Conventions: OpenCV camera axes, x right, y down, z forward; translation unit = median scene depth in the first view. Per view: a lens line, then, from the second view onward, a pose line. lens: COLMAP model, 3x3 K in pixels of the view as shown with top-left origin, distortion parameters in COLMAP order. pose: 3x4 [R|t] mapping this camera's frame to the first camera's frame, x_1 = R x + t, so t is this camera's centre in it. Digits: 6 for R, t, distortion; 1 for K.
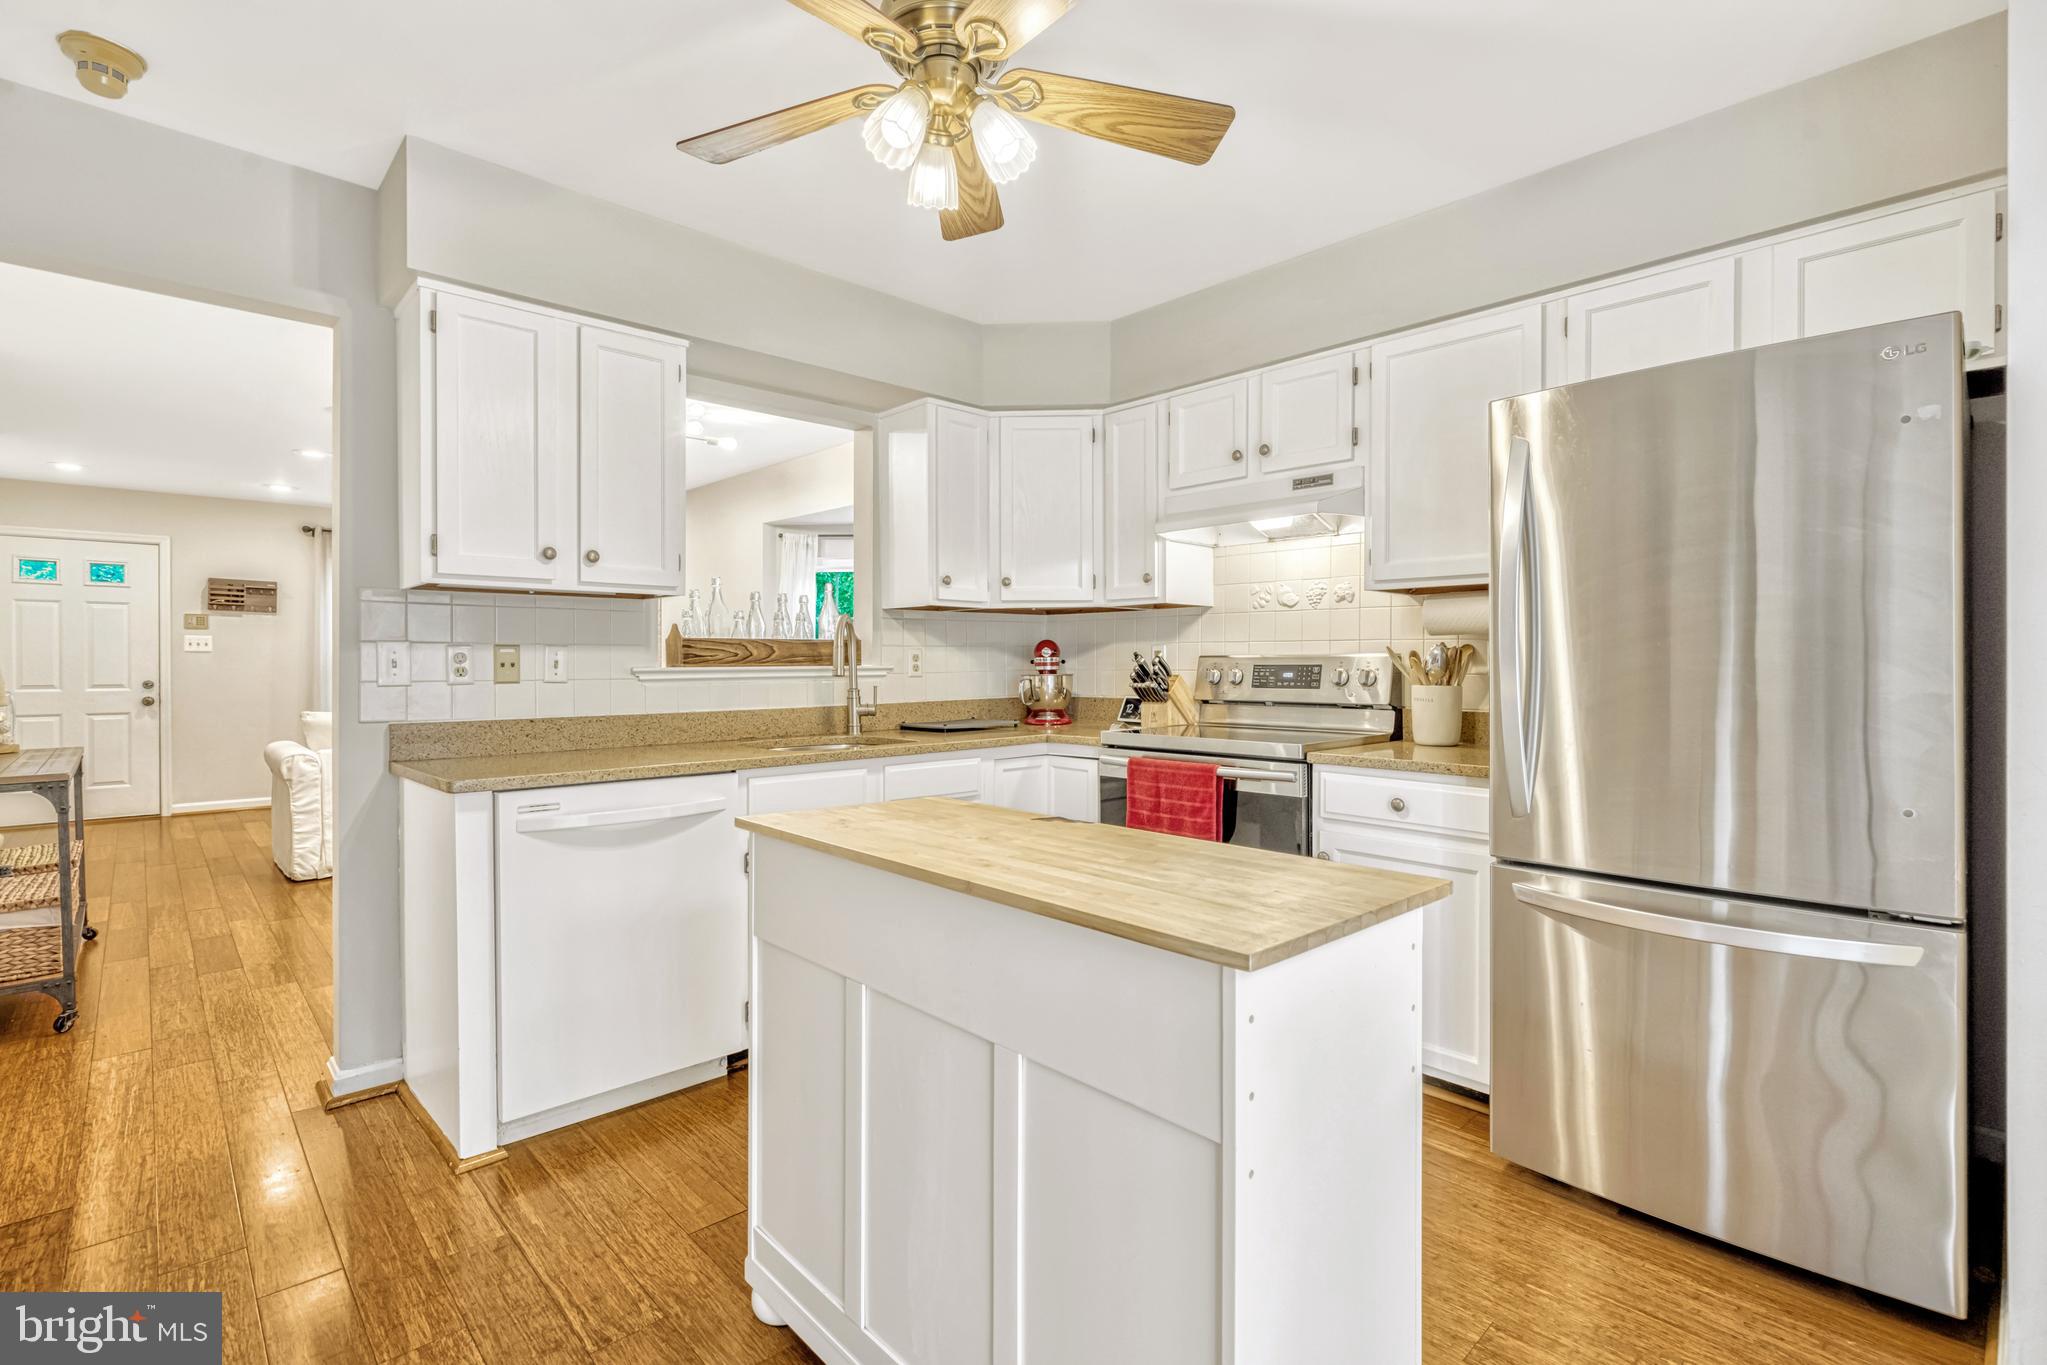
lens RADIAL K [[944.9, 0, 1023.4], [0, 944.9, 668.7], [0, 0, 1]] dist [-0.002289, 0.002634]
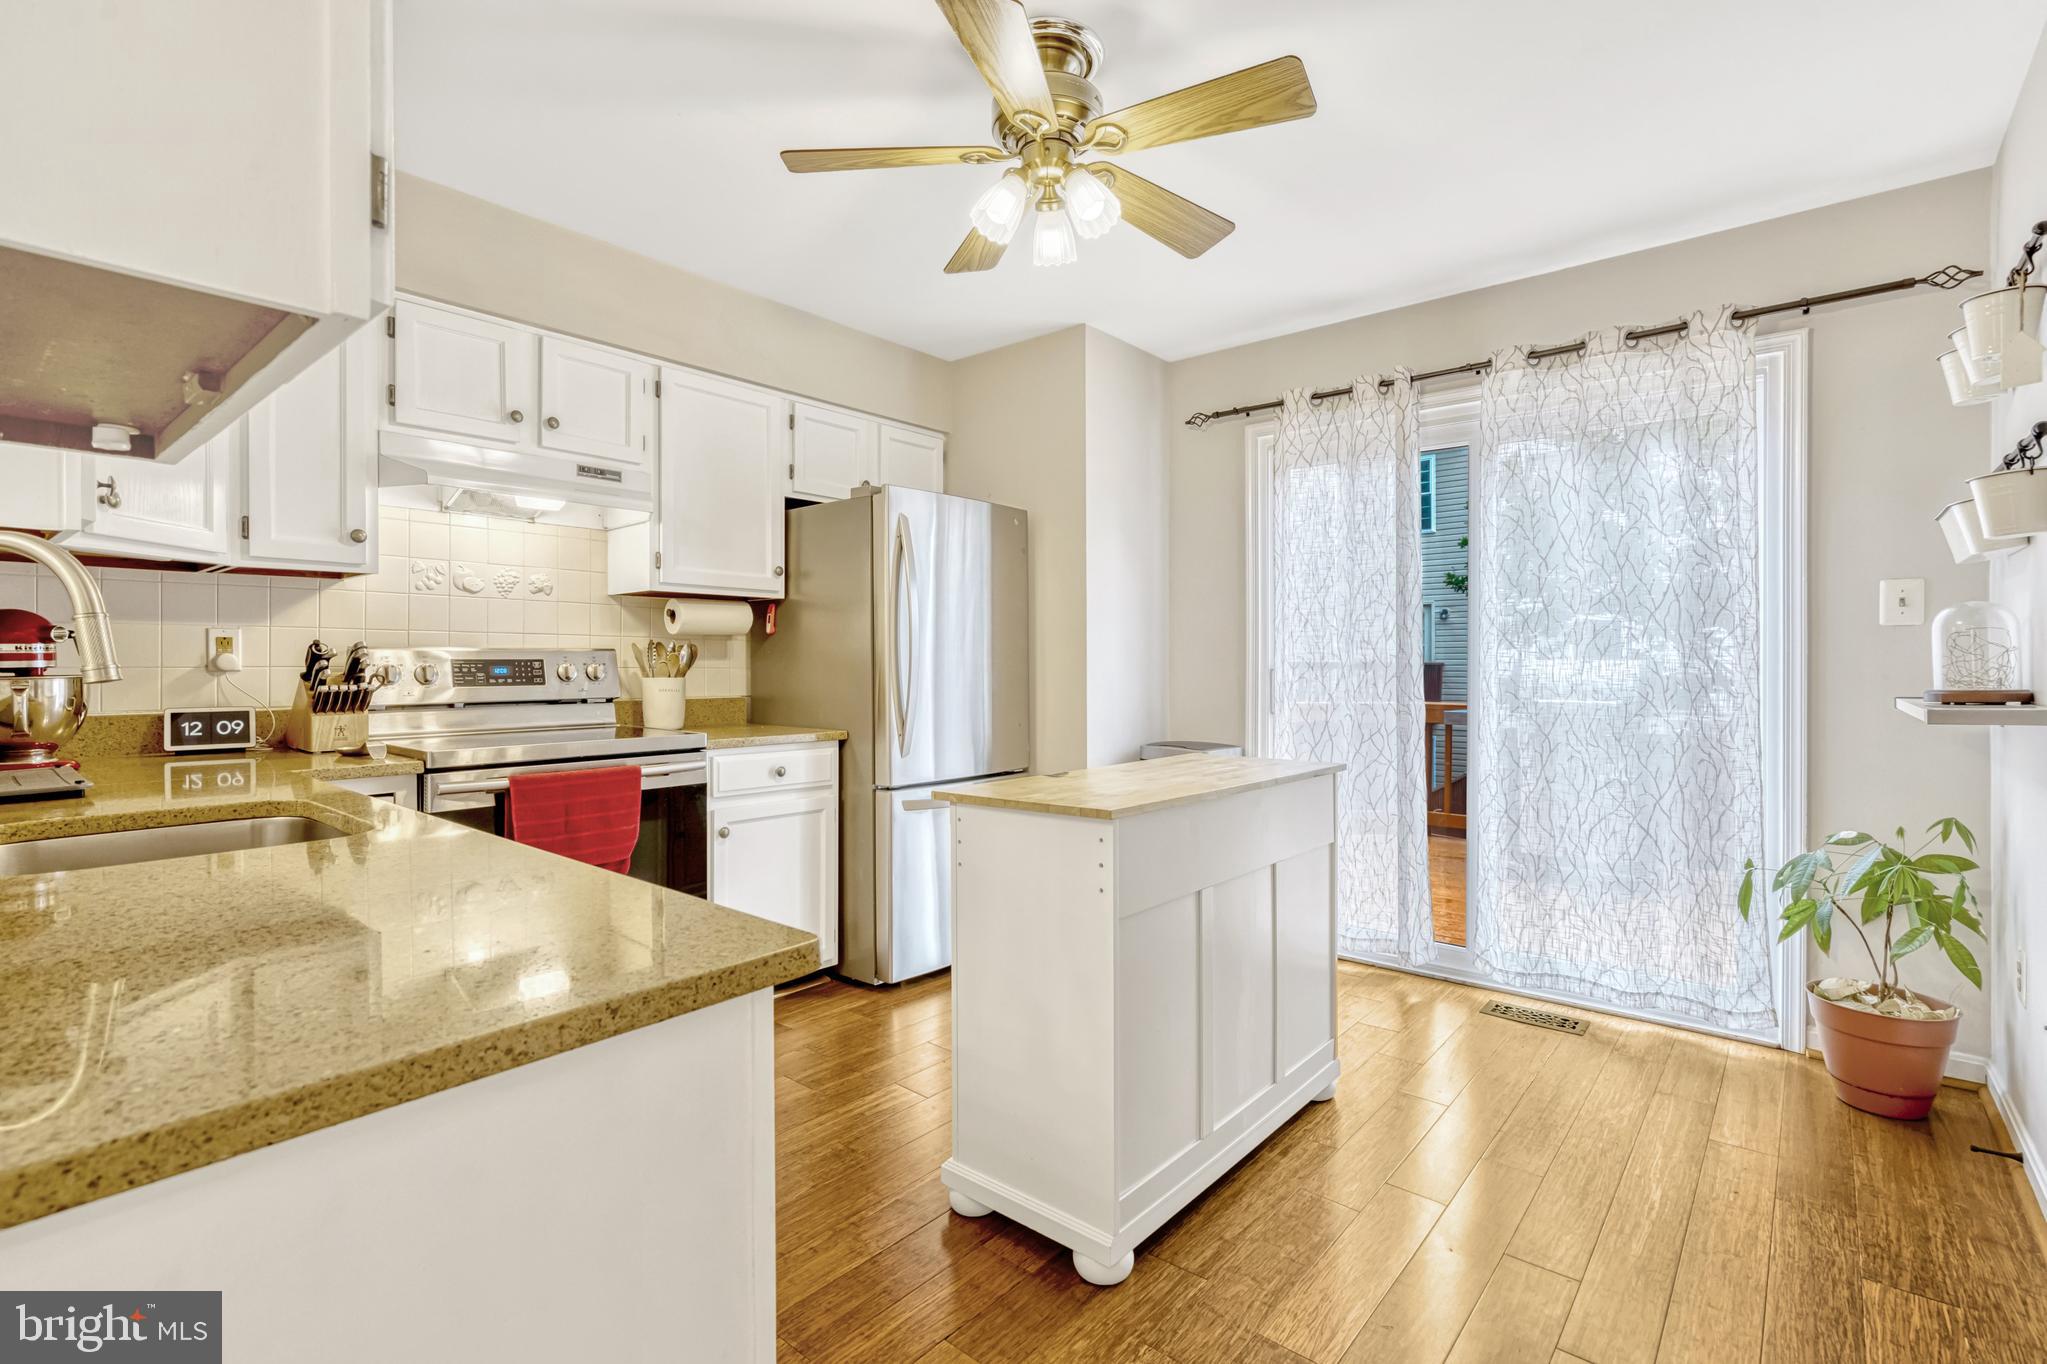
lens RADIAL K [[944.9, 0, 1018.0], [0, 944.9, 661.9], [0, 0, 1]] dist [-0.002289, 0.002634]
pose [[-0.108931, 0.000967, 0.994049, -0.616580], [0.004763, 0.999989, -0.000451, 0.000902], [-0.994038, 0.004686, -0.108934, 0.578955]]
